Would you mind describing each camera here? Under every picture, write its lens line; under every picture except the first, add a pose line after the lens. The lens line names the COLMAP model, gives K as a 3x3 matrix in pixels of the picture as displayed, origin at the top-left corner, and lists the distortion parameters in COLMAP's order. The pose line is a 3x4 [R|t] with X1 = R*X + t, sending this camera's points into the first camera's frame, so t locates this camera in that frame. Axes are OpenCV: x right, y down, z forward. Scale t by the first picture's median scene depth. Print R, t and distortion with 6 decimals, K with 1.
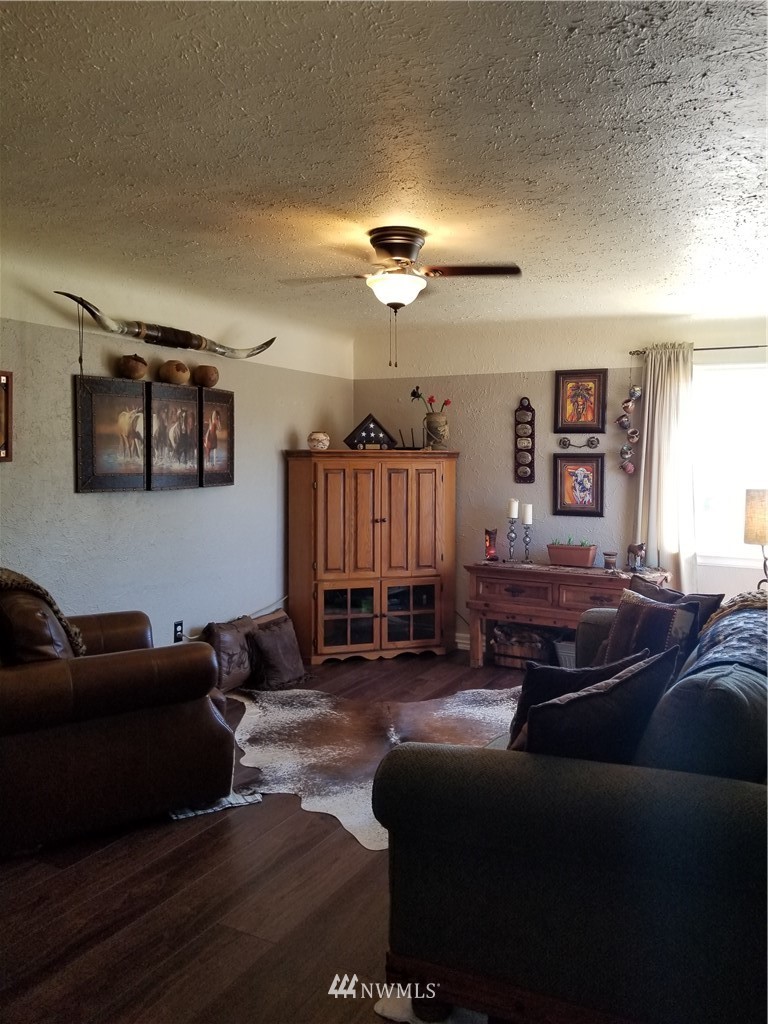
lens RADIAL K [[798.8, 0, 392.3], [0, 798.8, 500.1], [0, 0, 1]] dist [0.118610, -0.182812]
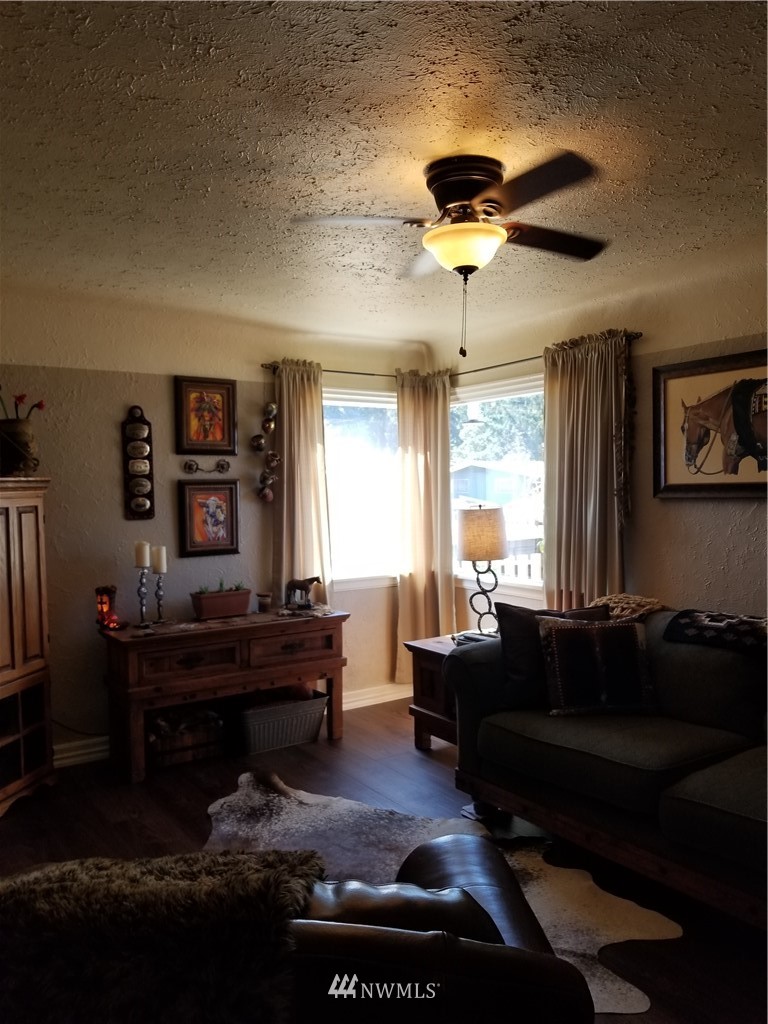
lens RADIAL K [[816.7, 0, 380.6], [0, 816.7, 510.7], [0, 0, 1]] dist [0.114871, -0.205945]
pose [[0.473781, -0.044403, 0.879523, -0.430380], [0.066575, 0.997676, 0.014506, -0.026977], [-0.878123, 0.051682, 0.475636, 0.454899]]
